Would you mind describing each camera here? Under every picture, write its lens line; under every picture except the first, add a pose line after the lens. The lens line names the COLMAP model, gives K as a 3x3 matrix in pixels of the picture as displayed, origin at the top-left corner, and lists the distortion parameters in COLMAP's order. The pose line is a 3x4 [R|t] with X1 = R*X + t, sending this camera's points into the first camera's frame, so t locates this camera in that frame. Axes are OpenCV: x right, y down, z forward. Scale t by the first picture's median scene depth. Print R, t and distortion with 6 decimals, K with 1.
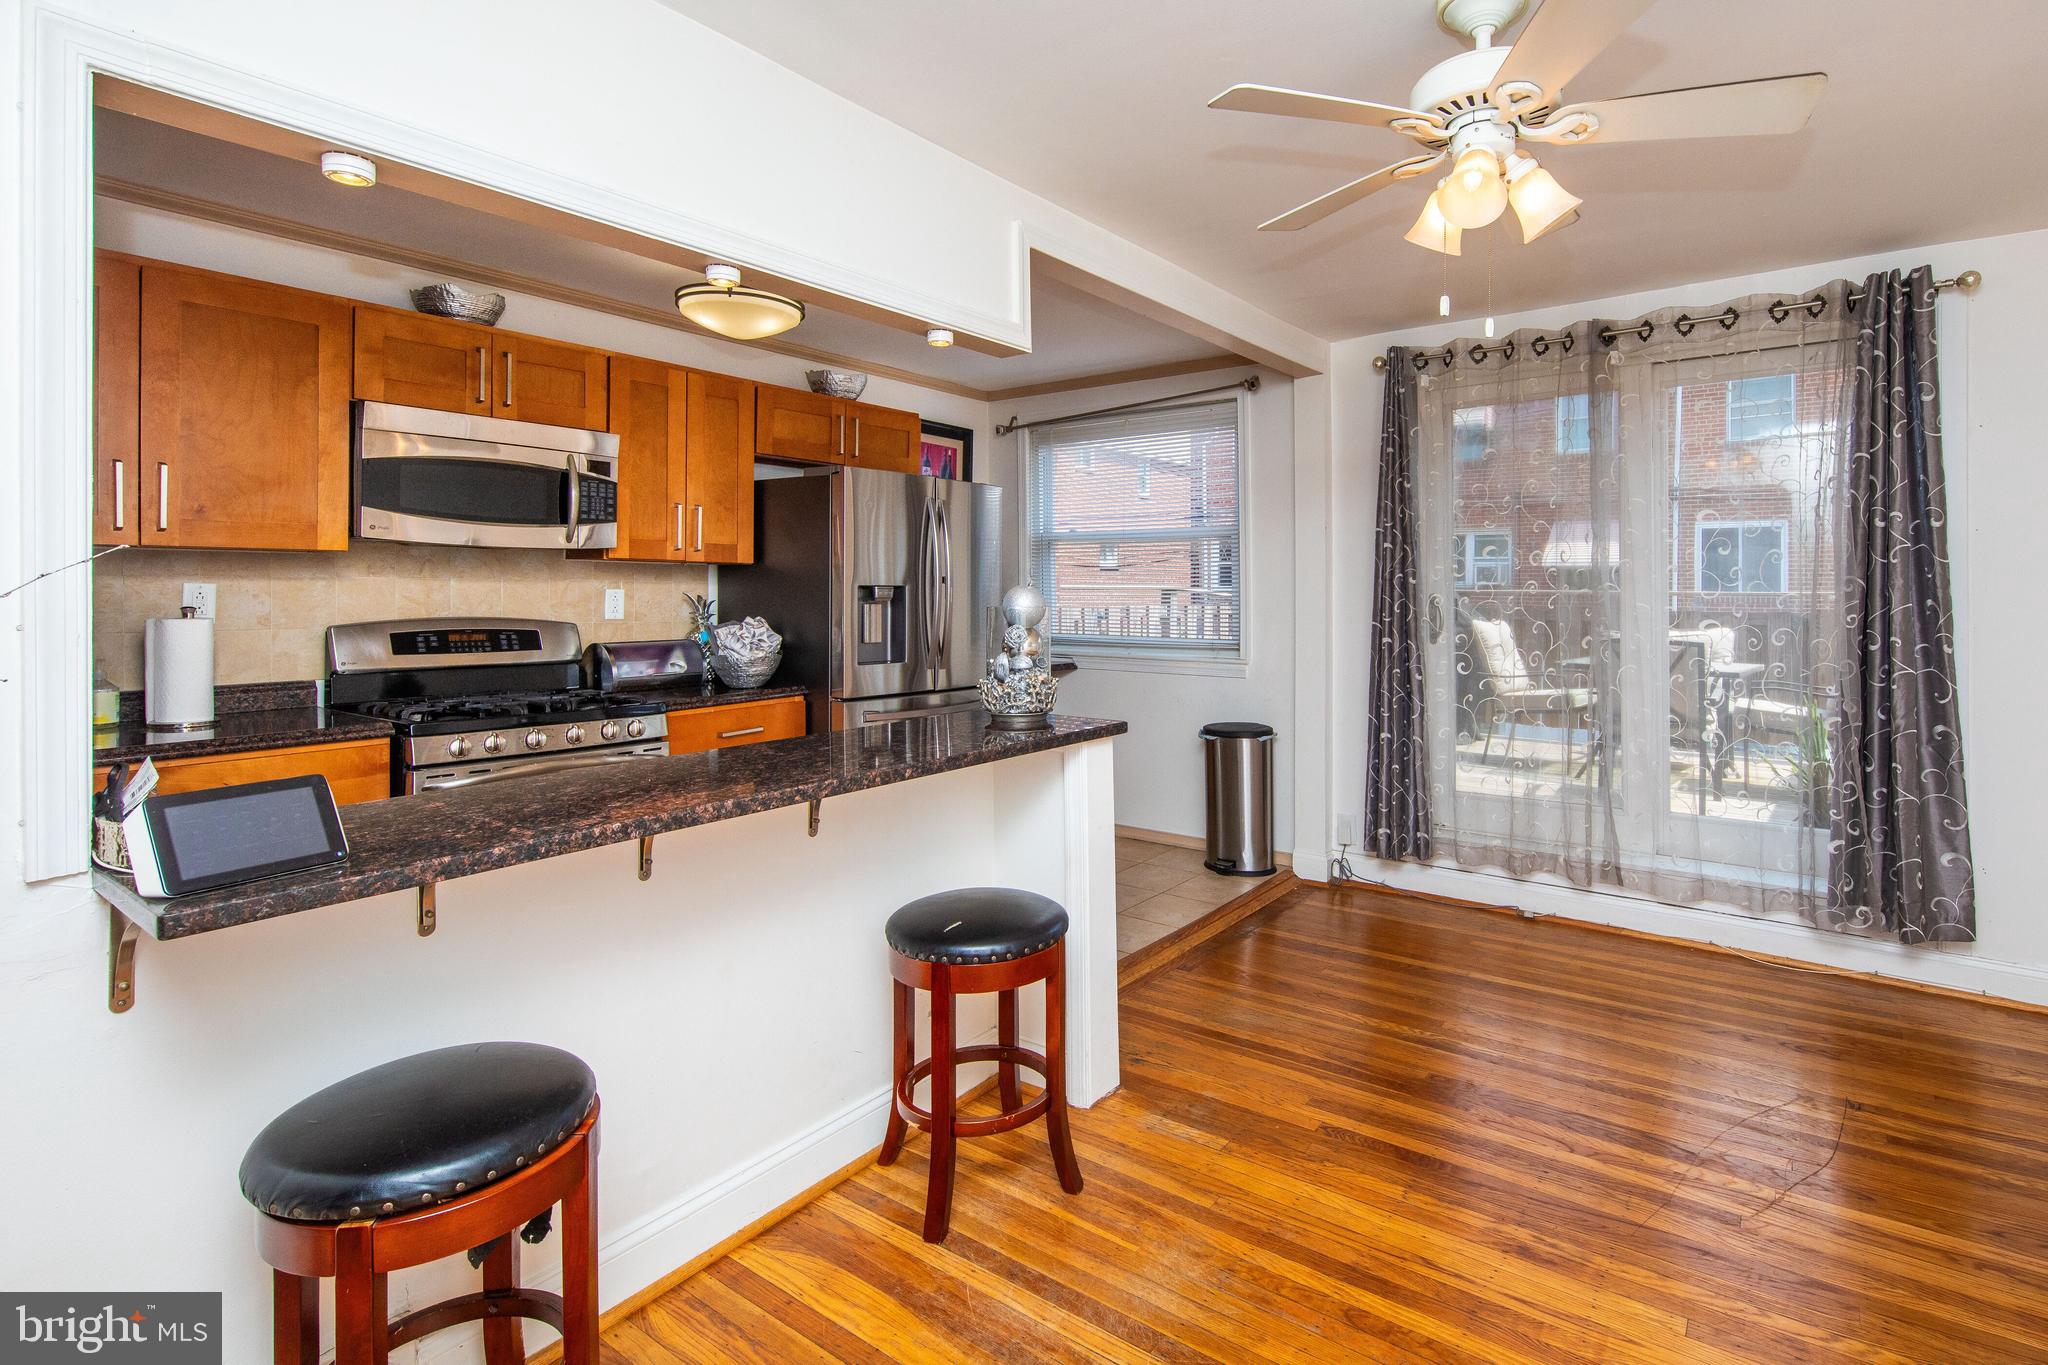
lens RADIAL K [[1020.0, 0, 1081.1], [0, 1020.0, 600.6], [0, 0, 1]] dist [0.003880, -0.000535]
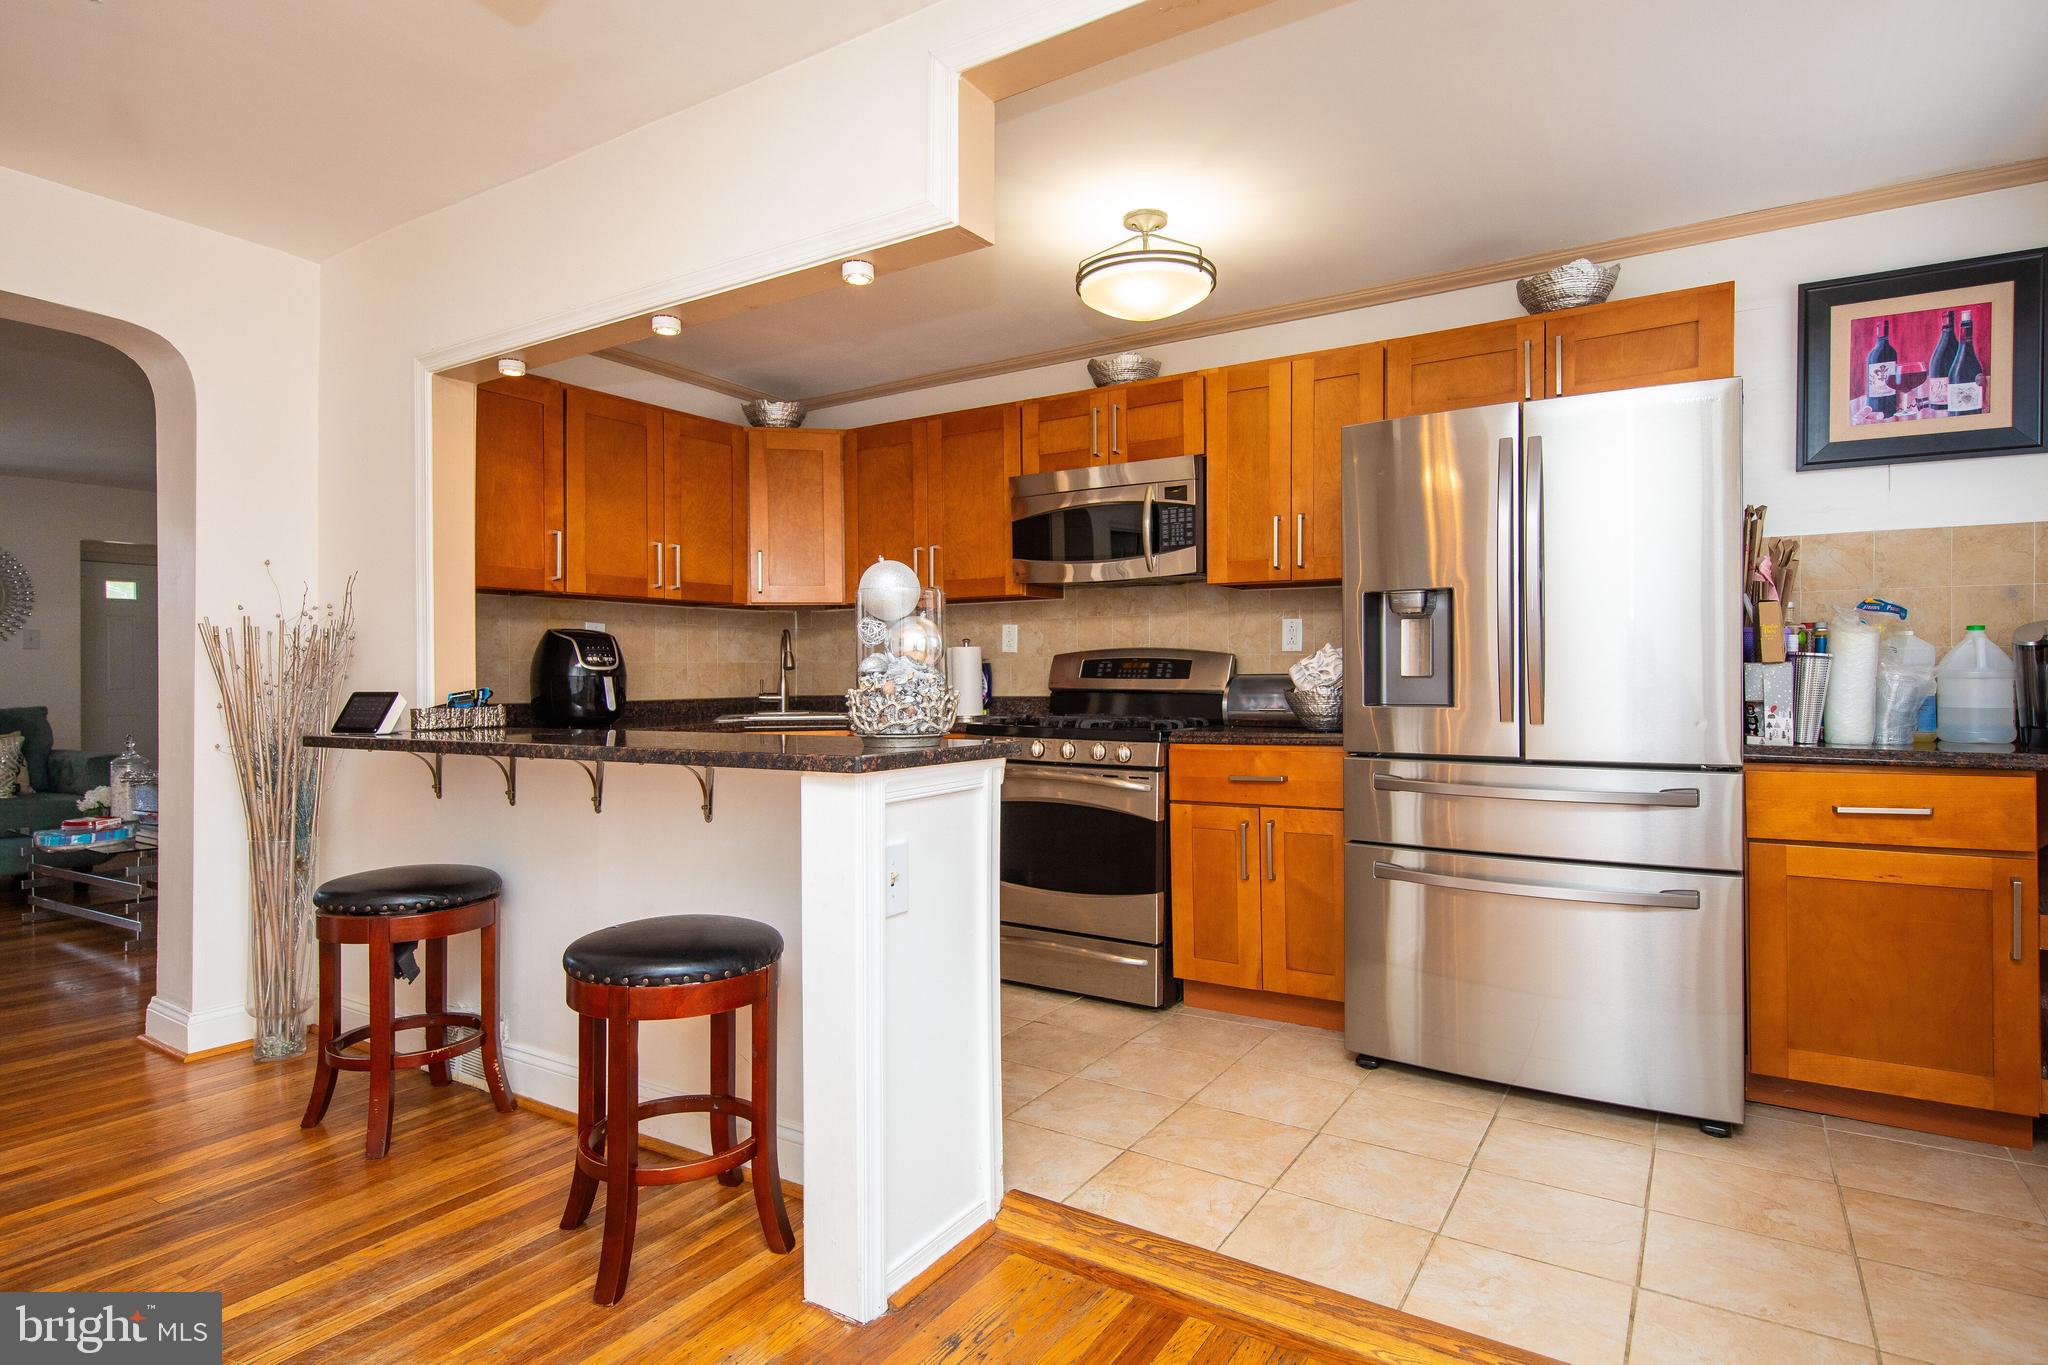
lens RADIAL K [[1021.8, 0, 1024.0], [0, 1021.8, 682.5], [0, 0, 1]] dist [0.003352, -0.000056]
pose [[0.075442, 0.000304, -0.997150, 0.499293], [-0.009390, 0.999956, -0.000405, 0.054843], [0.997106, 0.009393, 0.075442, 0.770984]]
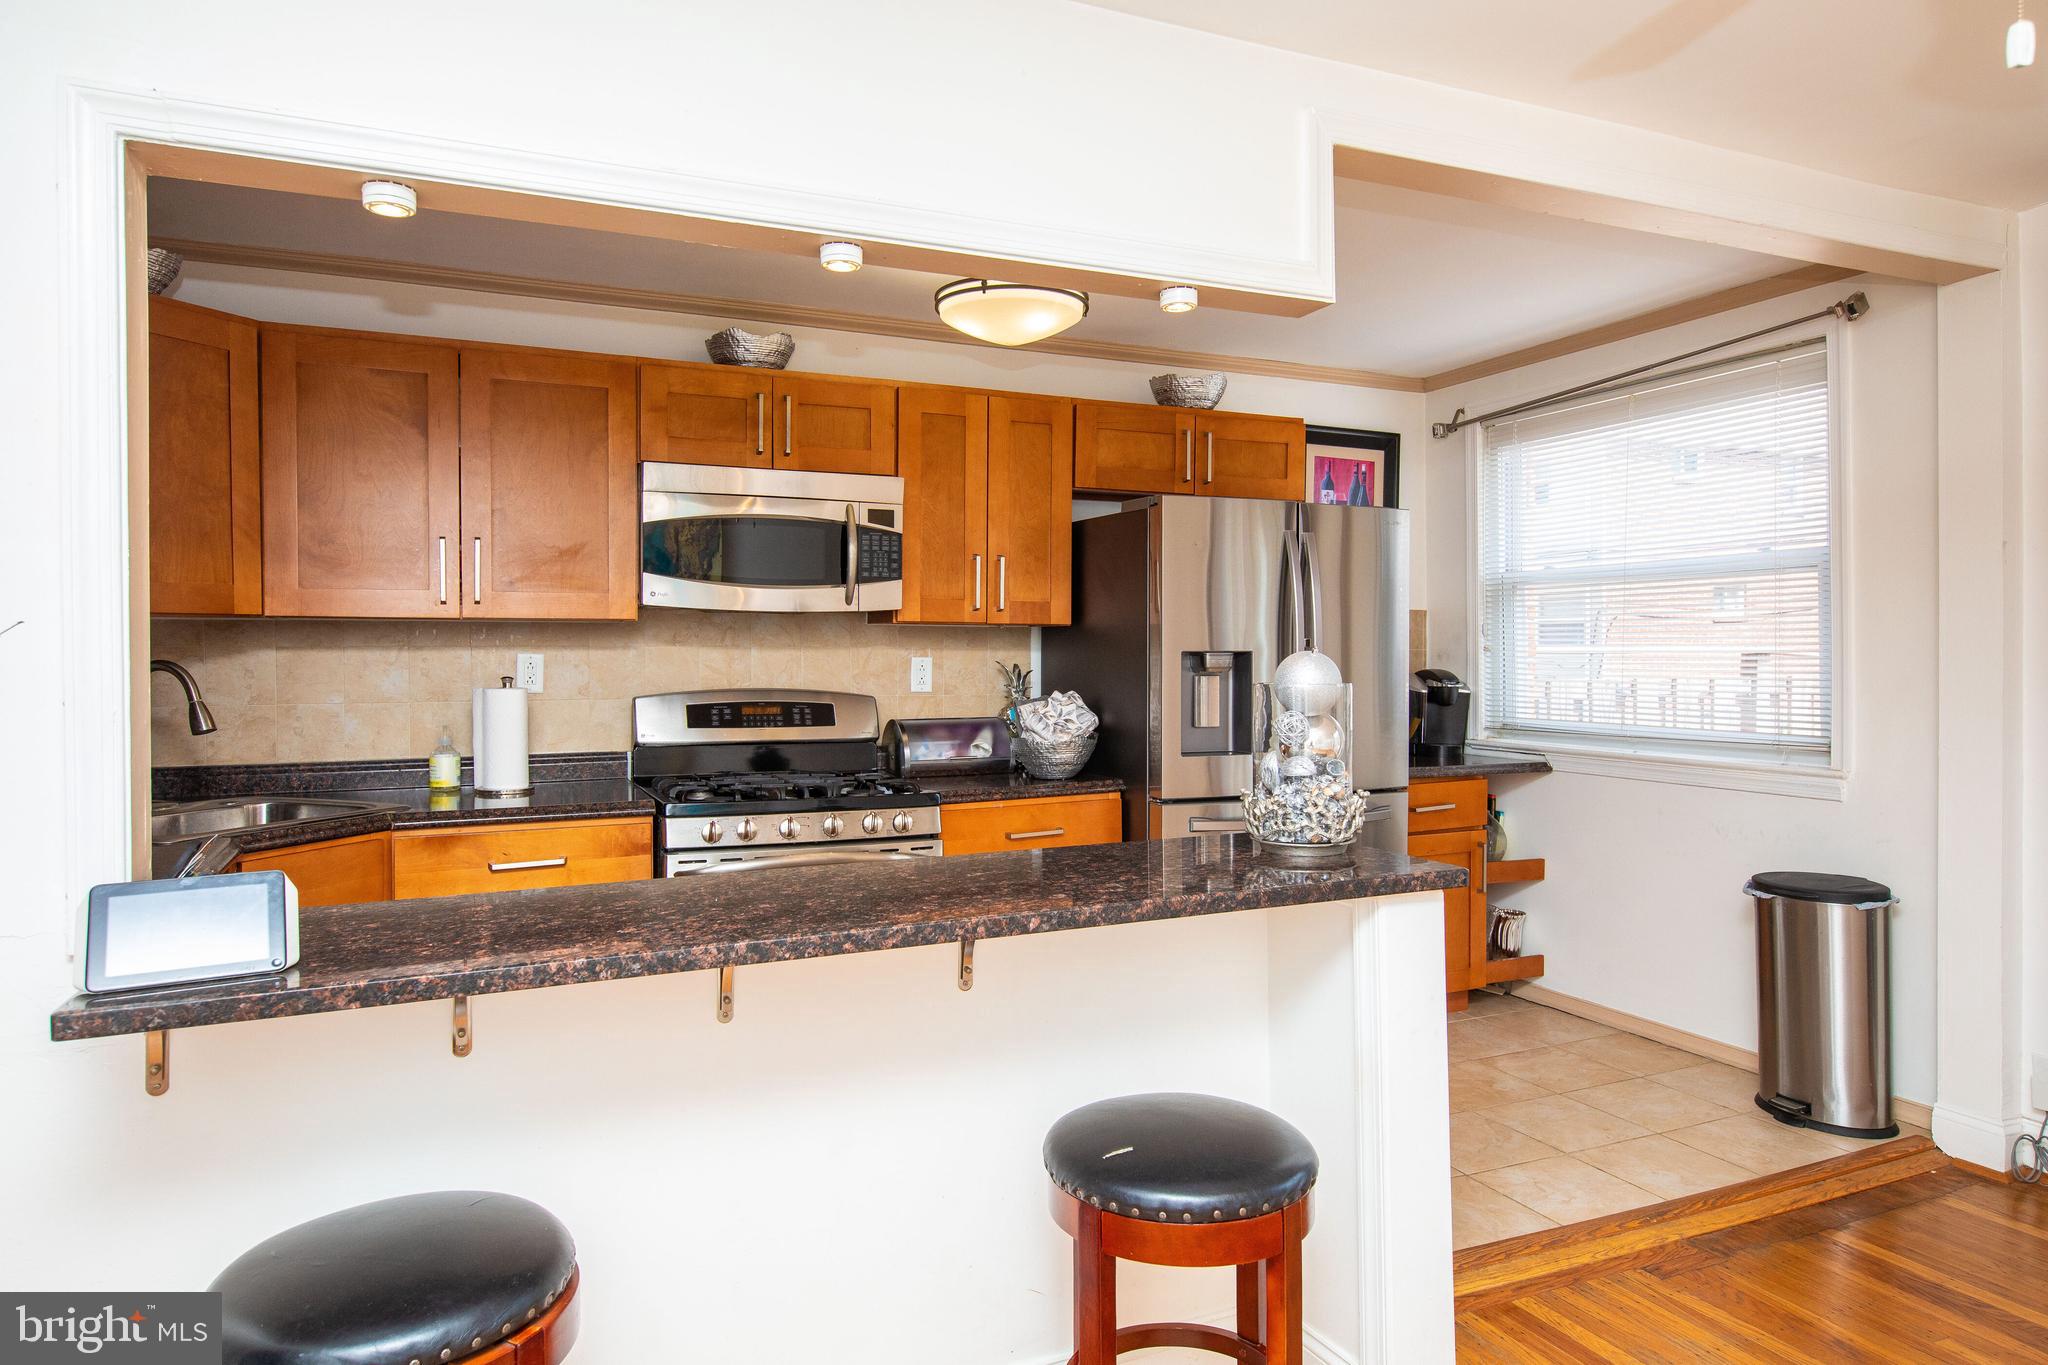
lens RADIAL K [[1227.6, 0, 958.9], [0, 1227.6, 672.9], [0, 0, 1]] dist [0.012365, -0.002426]
pose [[0.854702, 0.003120, -0.519110, 0.123189], [-0.000483, 0.999986, 0.005215, -0.003724], [0.519120, -0.004206, 0.854691, 0.142376]]
